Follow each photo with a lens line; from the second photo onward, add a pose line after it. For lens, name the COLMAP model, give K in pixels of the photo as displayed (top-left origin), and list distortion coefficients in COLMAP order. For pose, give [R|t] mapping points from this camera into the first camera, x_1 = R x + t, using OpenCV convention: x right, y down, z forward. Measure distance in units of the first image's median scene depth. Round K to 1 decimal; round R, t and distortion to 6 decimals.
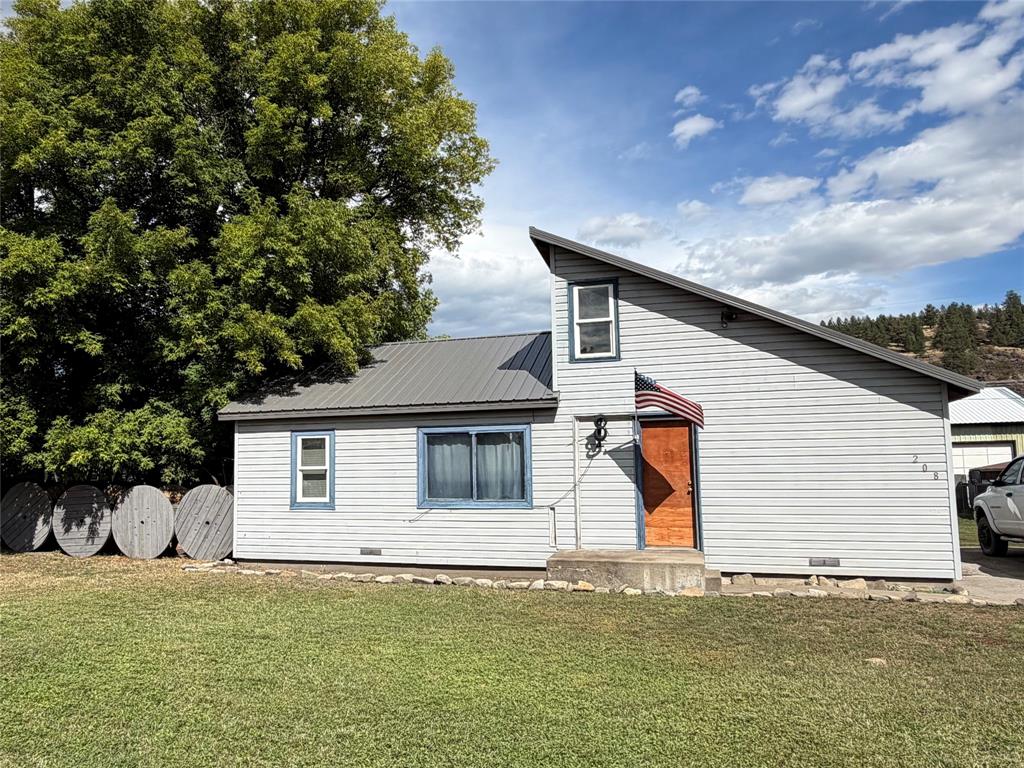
lens RADIAL K [[737.5, 0, 510.9], [0, 737.5, 394.2], [0, 0, 1]] dist [-0.011135, 0.003107]
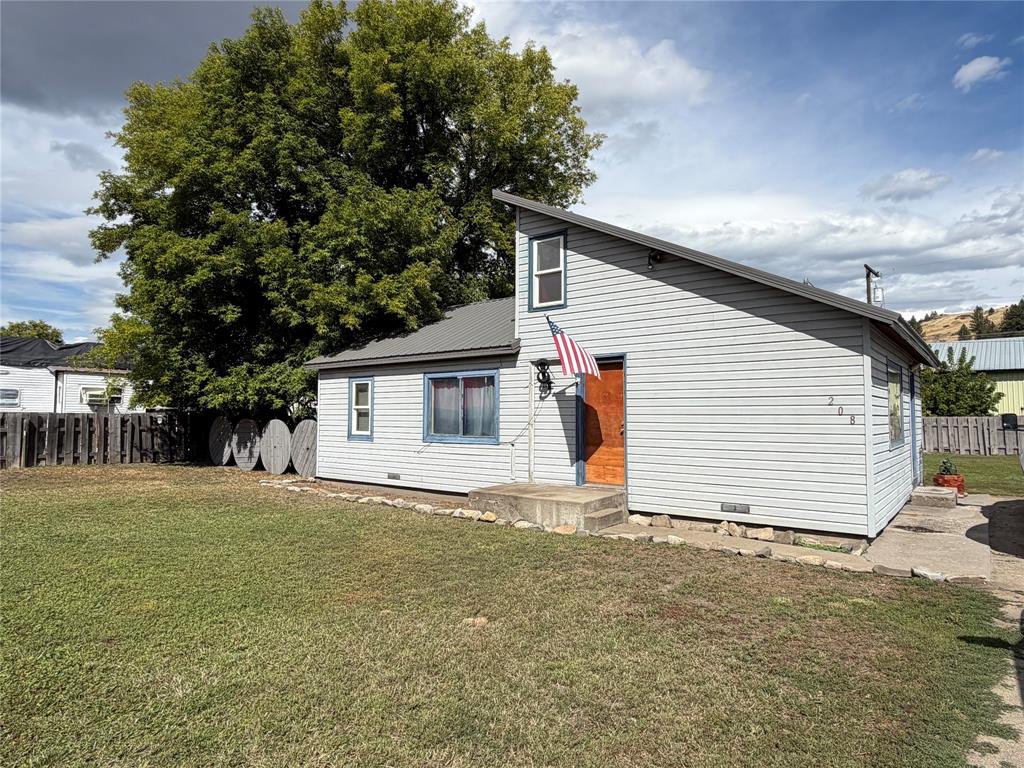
lens RADIAL K [[611.6, 0, 509.5], [0, 611.6, 375.4], [0, 0, 1]] dist [-0.009547, -0.003303]
pose [[0.943175, -0.011942, -0.332081, 0.327645], [0.027544, 0.998725, 0.042316, 0.010841], [0.331152, -0.049059, 0.942301, 0.127667]]
